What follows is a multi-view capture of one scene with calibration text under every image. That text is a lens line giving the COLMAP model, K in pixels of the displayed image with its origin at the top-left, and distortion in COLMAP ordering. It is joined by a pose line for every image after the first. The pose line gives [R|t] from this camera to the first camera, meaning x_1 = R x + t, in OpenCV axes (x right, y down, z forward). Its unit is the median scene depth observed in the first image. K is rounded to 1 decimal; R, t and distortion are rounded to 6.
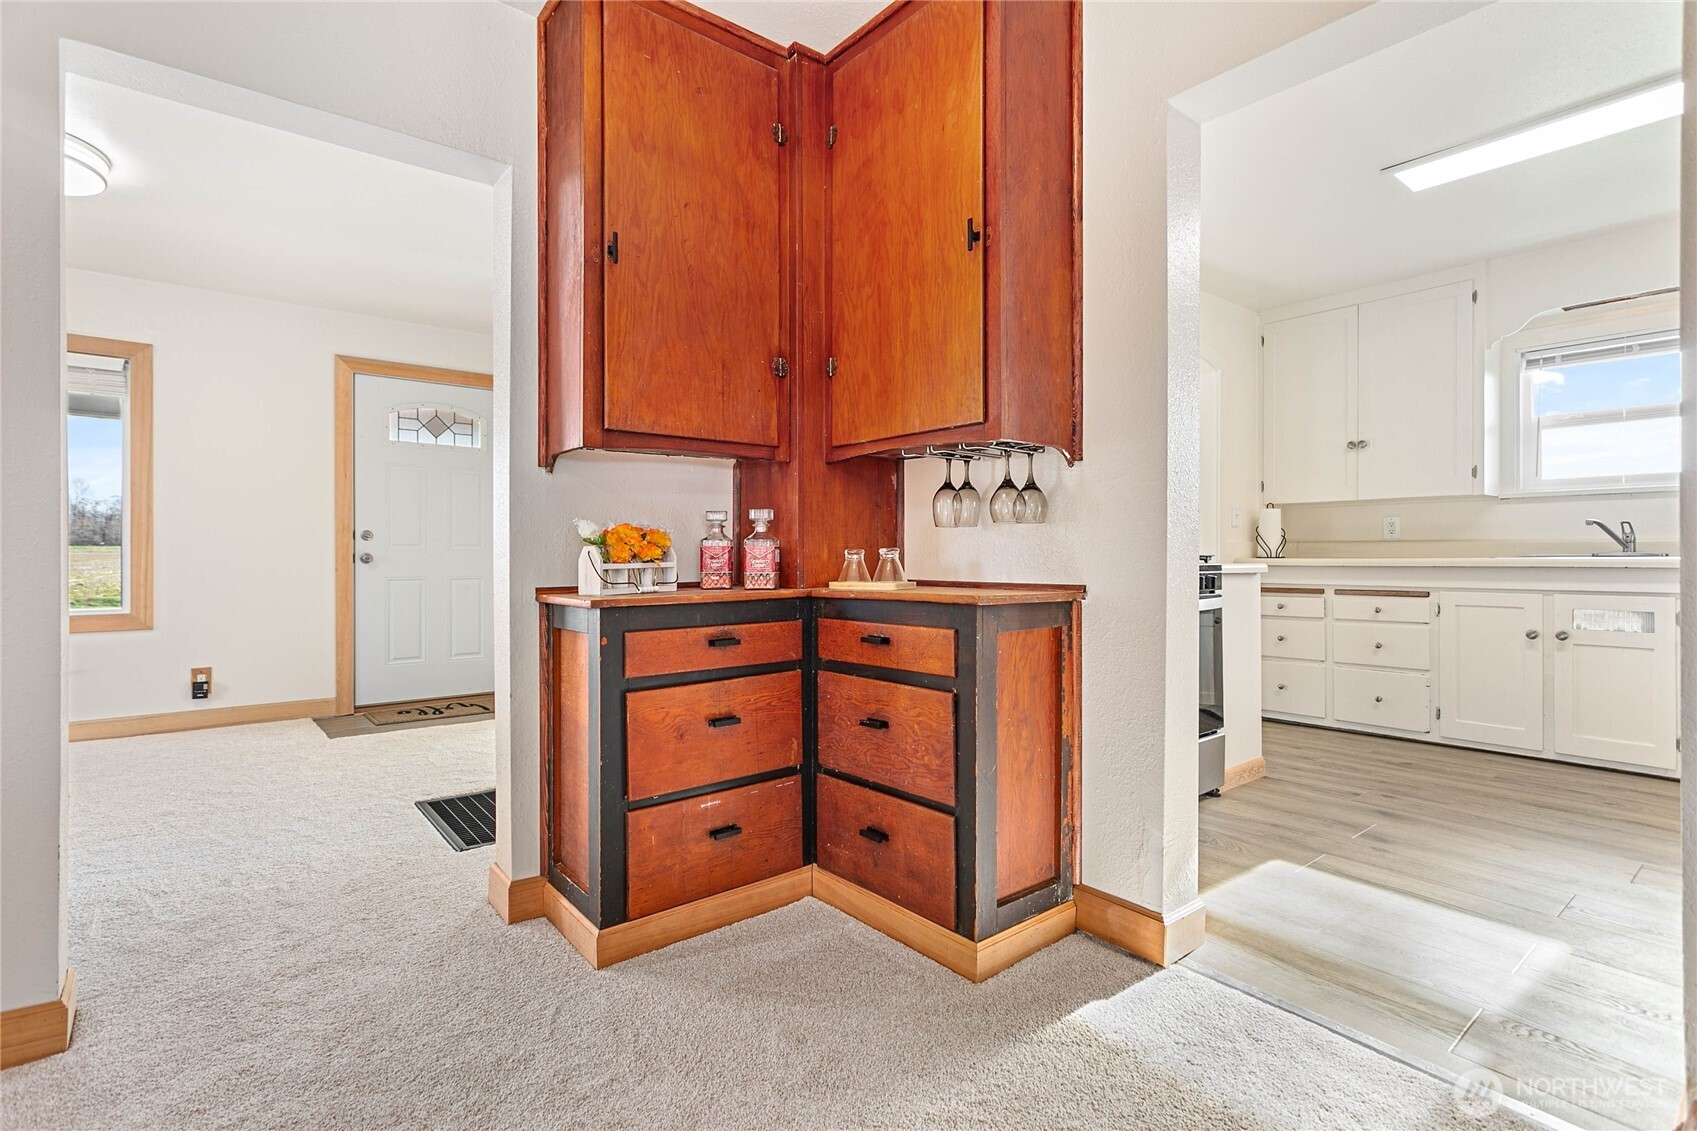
lens RADIAL K [[809.9, 0, 843.4], [0, 809.9, 565.7], [0, 0, 1]] dist [0.005130, -0.001170]
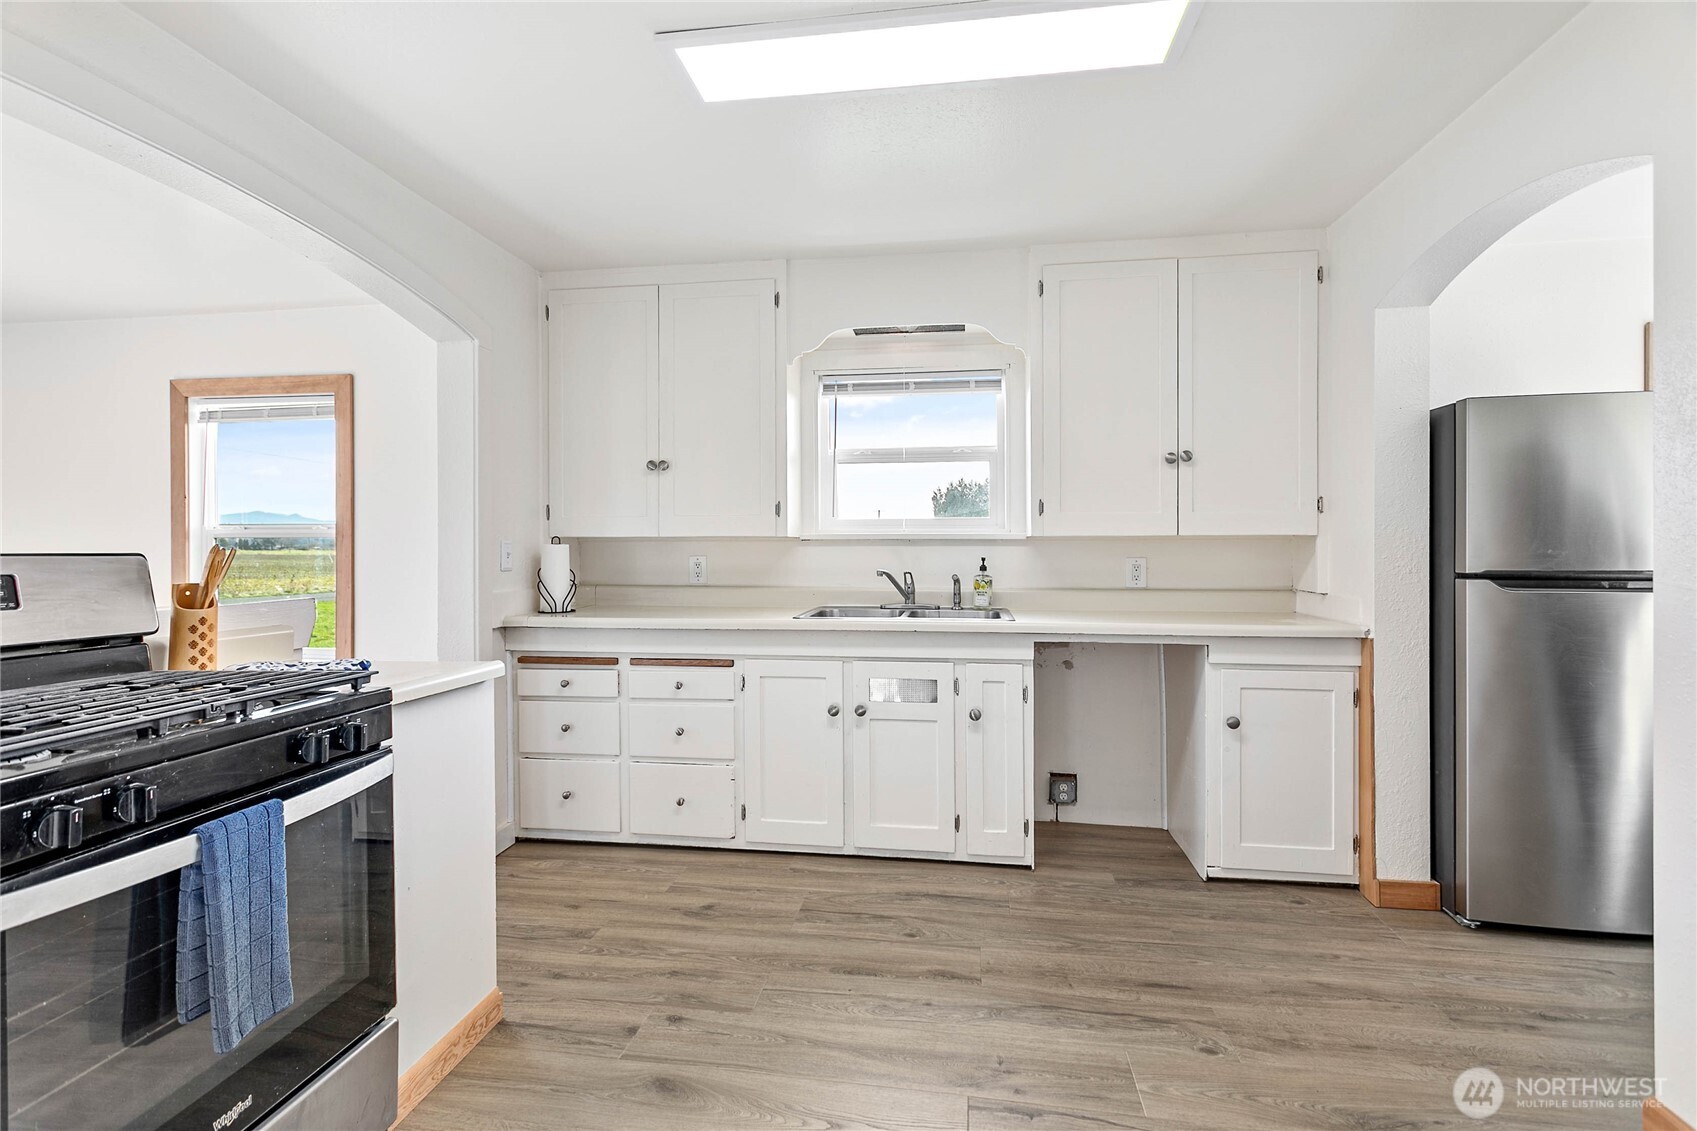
lens RADIAL K [[809.9, 0, 850.5], [0, 809.9, 555.2], [0, 0, 1]] dist [0.005130, -0.001170]
pose [[0.734116, -0.003470, 0.679015, 0.263151], [0.007216, 0.999970, -0.002692, -0.064788], [-0.678985, 0.006877, 0.734120, 0.334636]]
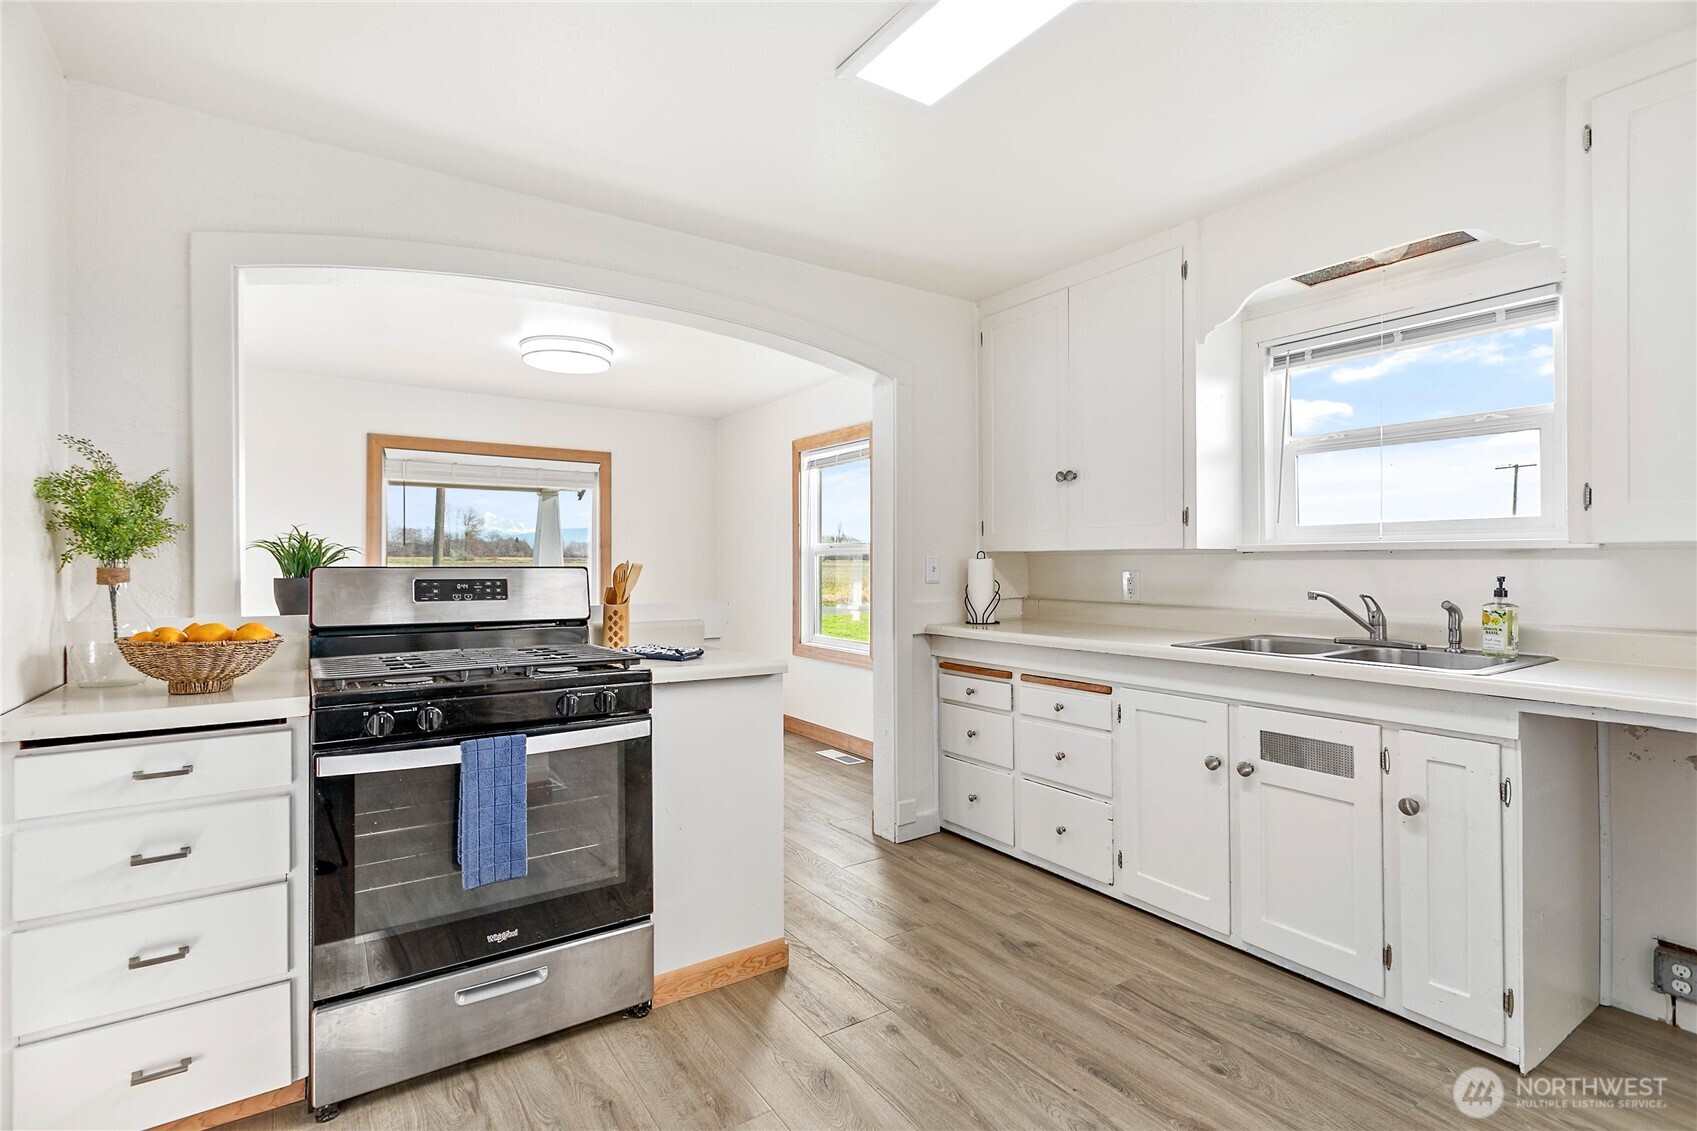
lens RADIAL K [[809.9, 0, 863.6], [0, 809.9, 567.1], [0, 0, 1]] dist [0.005130, -0.001170]
pose [[0.996969, 0.001855, -0.077773, 0.545780], [-0.002311, 0.999981, -0.005777, -0.066006], [0.077761, 0.005939, 0.996954, 0.269648]]
